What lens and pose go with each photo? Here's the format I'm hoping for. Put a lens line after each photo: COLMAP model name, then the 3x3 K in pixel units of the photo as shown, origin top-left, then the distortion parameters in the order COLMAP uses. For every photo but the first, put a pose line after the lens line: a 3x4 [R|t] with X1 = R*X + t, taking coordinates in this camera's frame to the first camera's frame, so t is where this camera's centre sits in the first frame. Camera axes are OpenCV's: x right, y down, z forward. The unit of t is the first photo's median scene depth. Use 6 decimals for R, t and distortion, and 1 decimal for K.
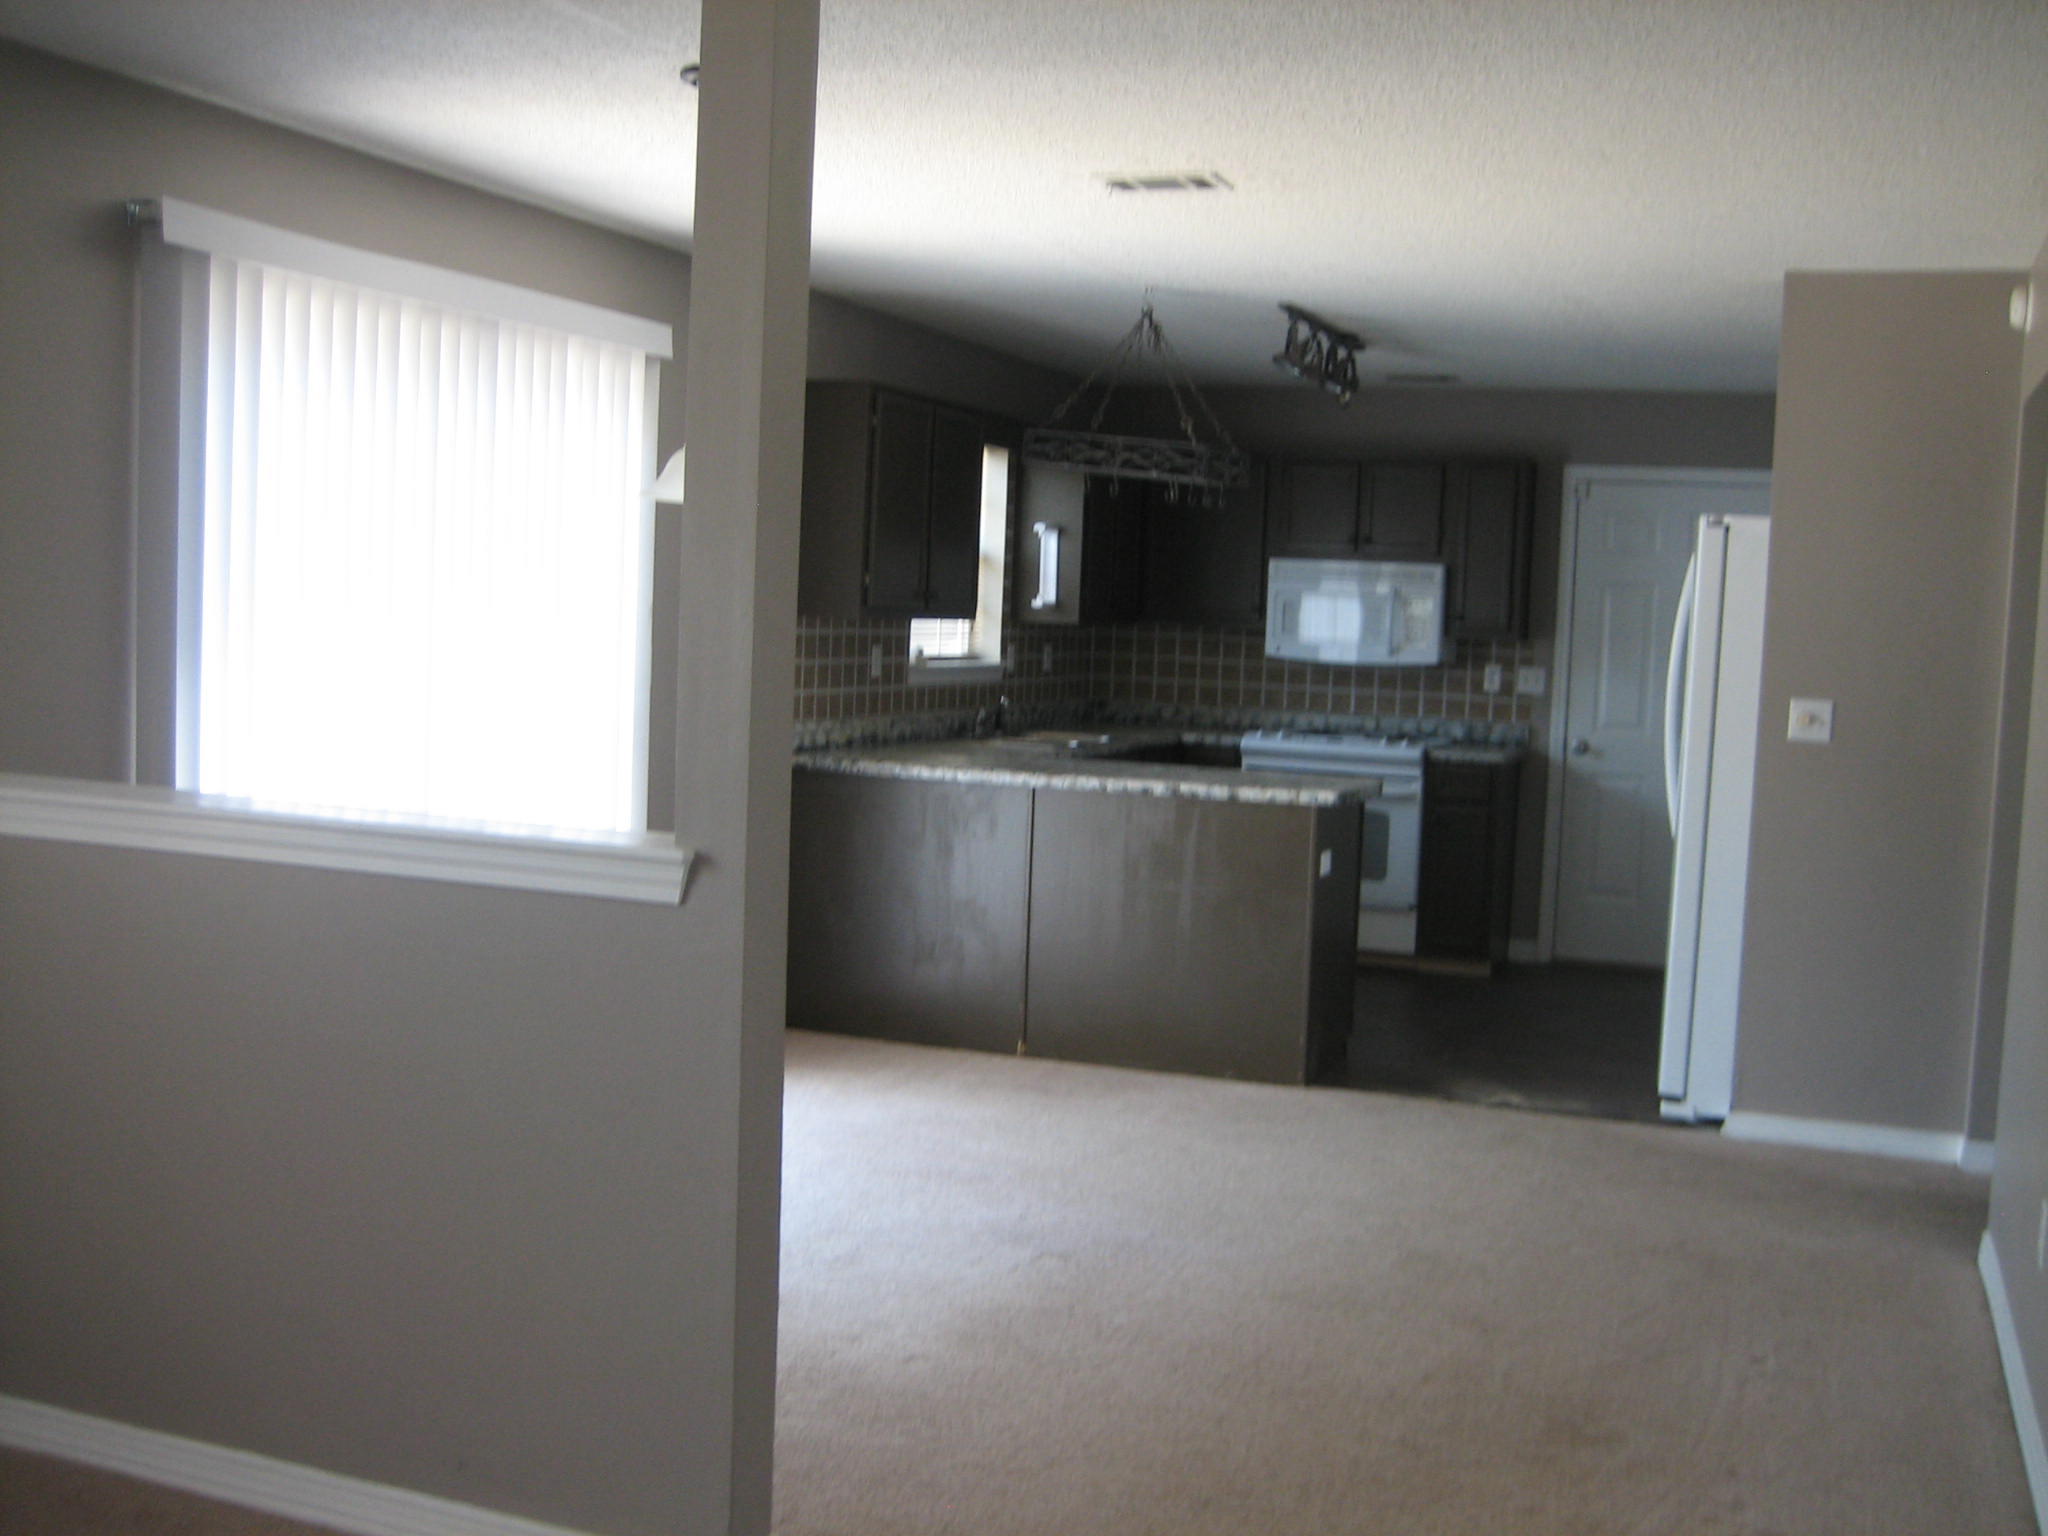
lens RADIAL K [[2145.9, 0, 1031.7], [0, 2145.9, 776.1], [0, 0, 1]] dist [-0.081722, 0.000000]
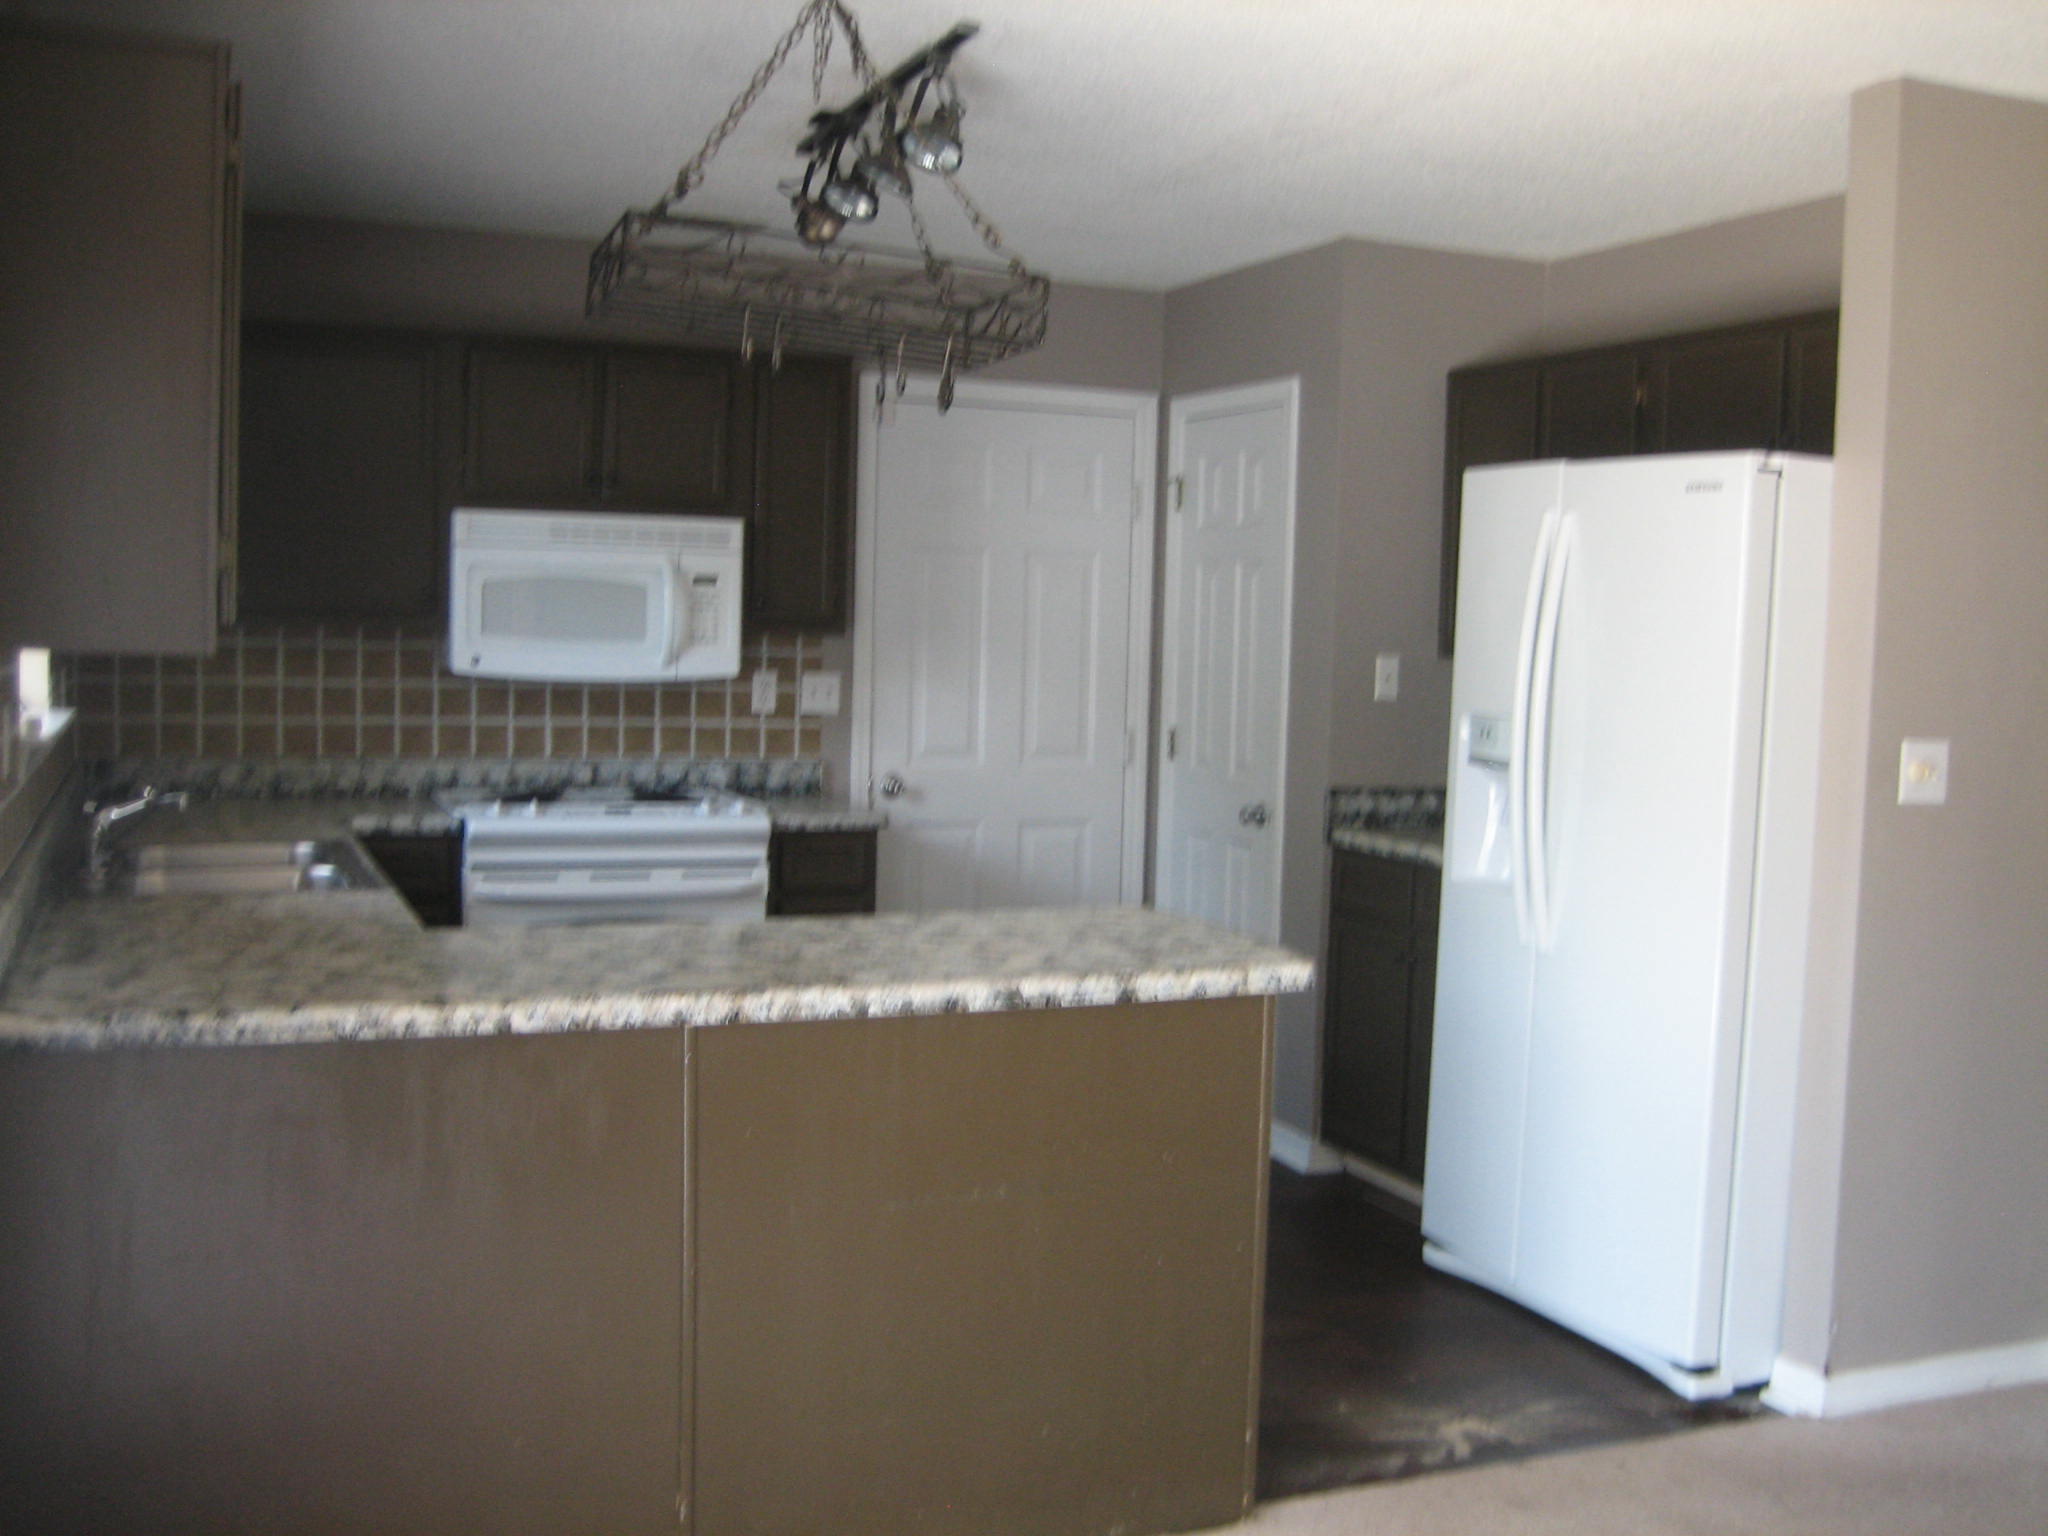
lens RADIAL K [[2145.9, 0, 1023.4], [0, 2145.9, 766.5], [0, 0, 1]] dist [-0.081722, 0.000000]
pose [[0.723915, -0.070707, 0.686256, -0.185425], [0.057371, 0.997458, 0.042252, -0.046661], [-0.687499, 0.008784, 0.726132, 0.467087]]
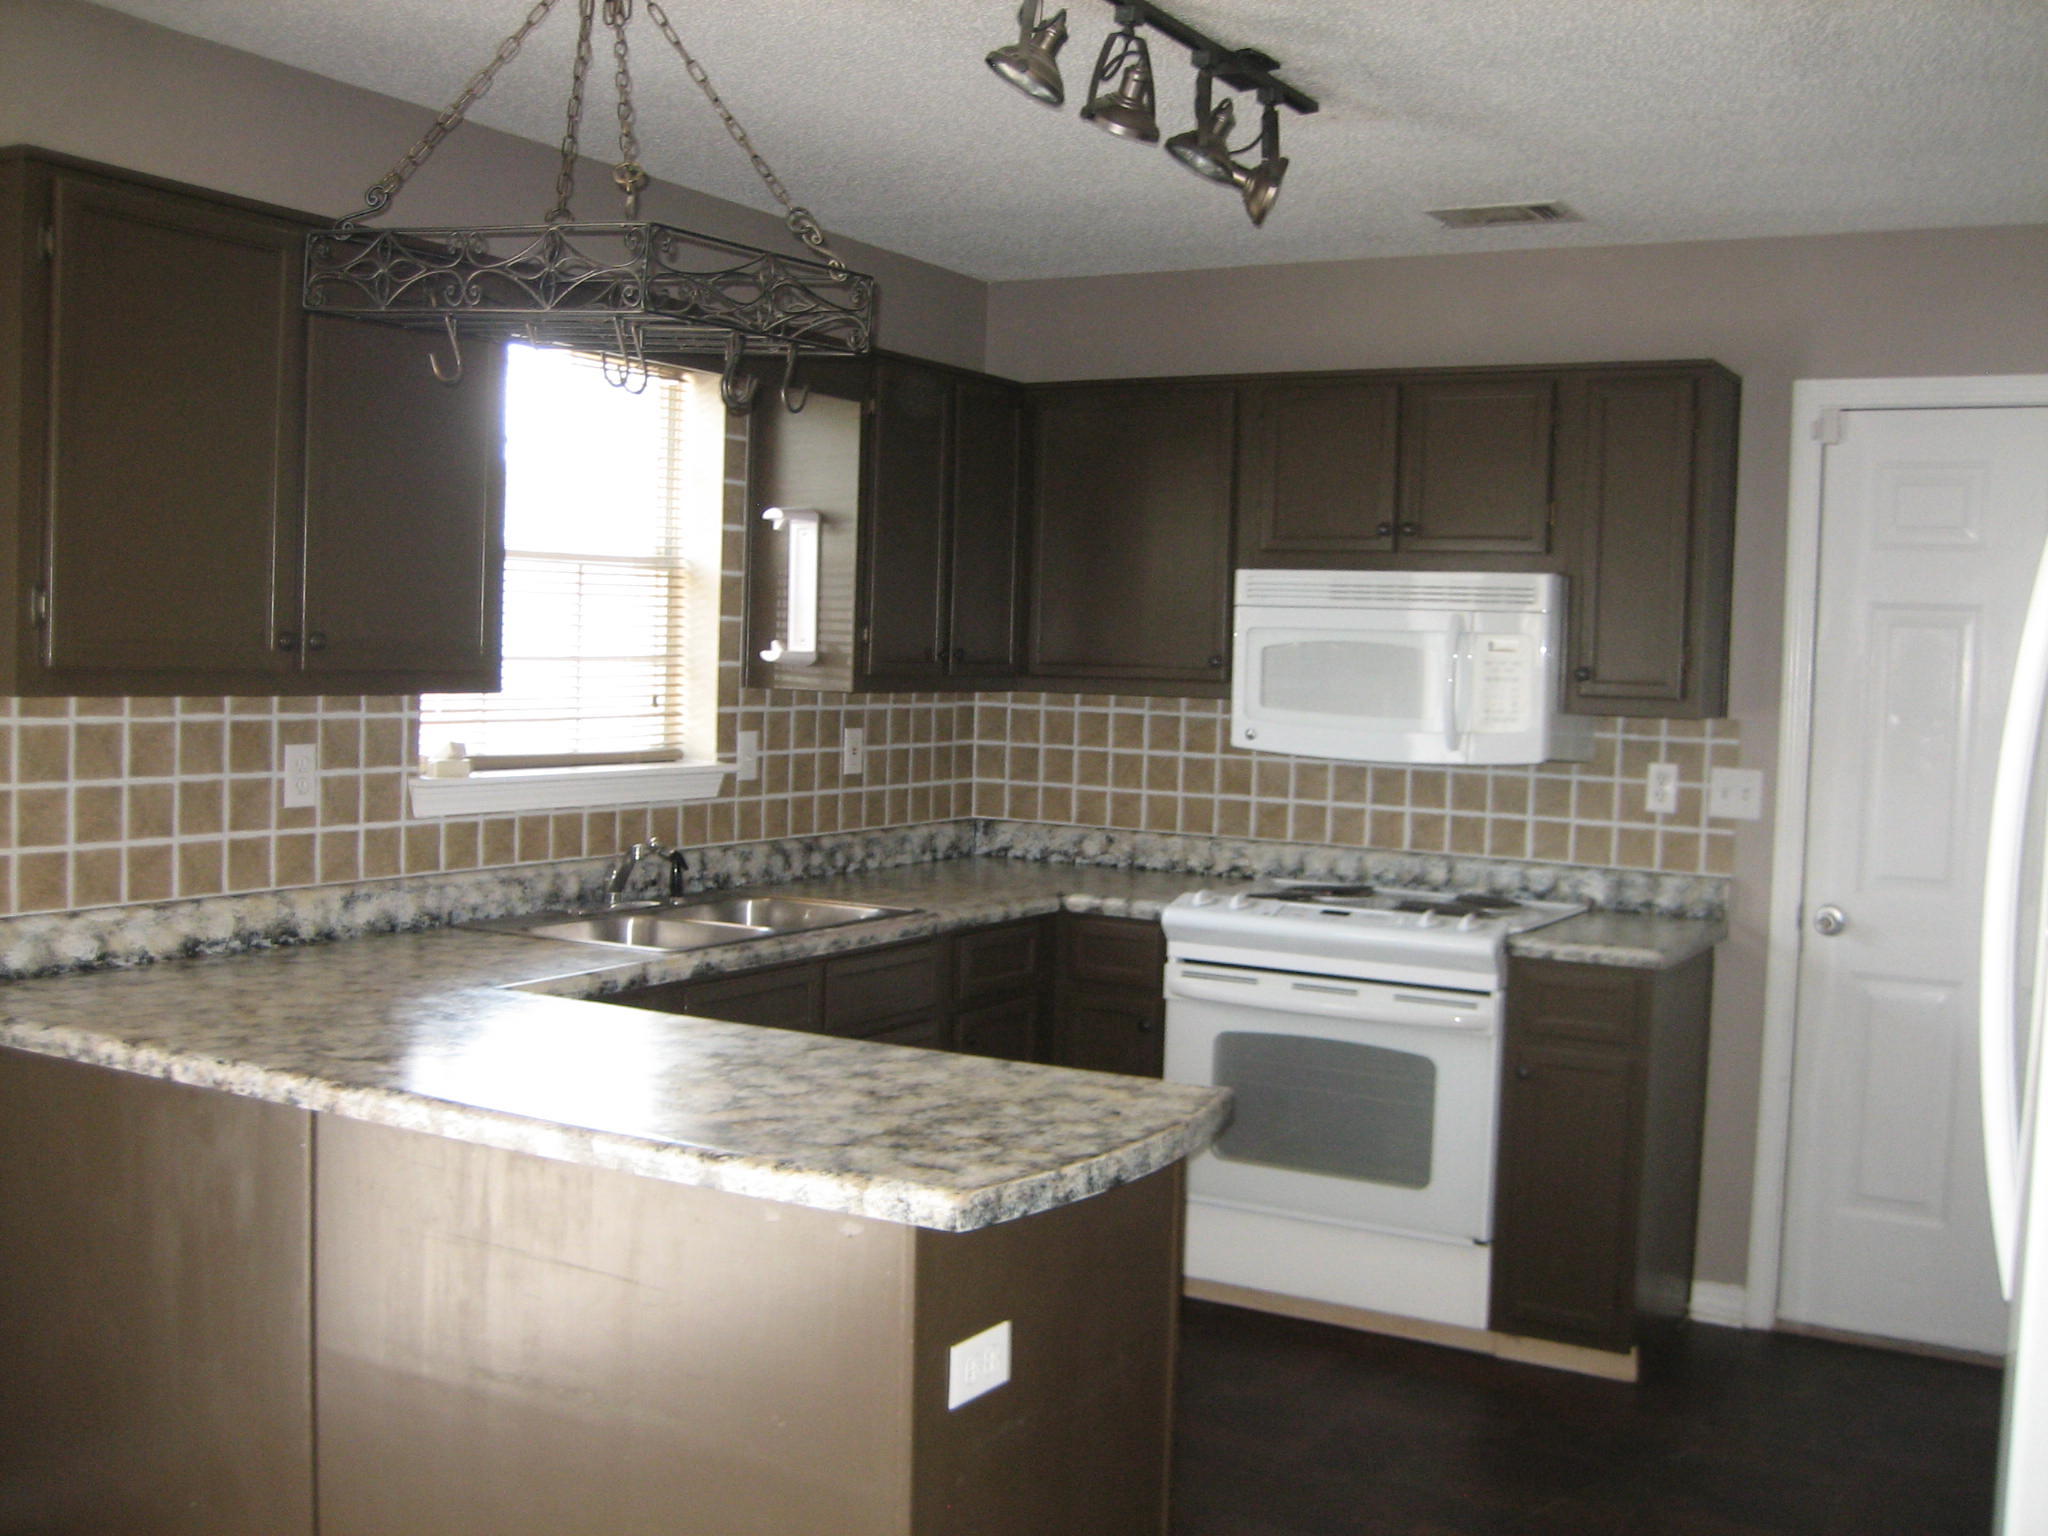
lens RADIAL K [[2145.9, 0, 1080.2], [0, 2145.9, 790.6], [0, 0, 1]] dist [-0.081722, 0.000000]
pose [[0.991059, -0.001912, -0.133411, 0.144972], [-0.000801, 0.999794, -0.020279, -0.034595], [0.133422, 0.020204, 0.990853, 0.463521]]
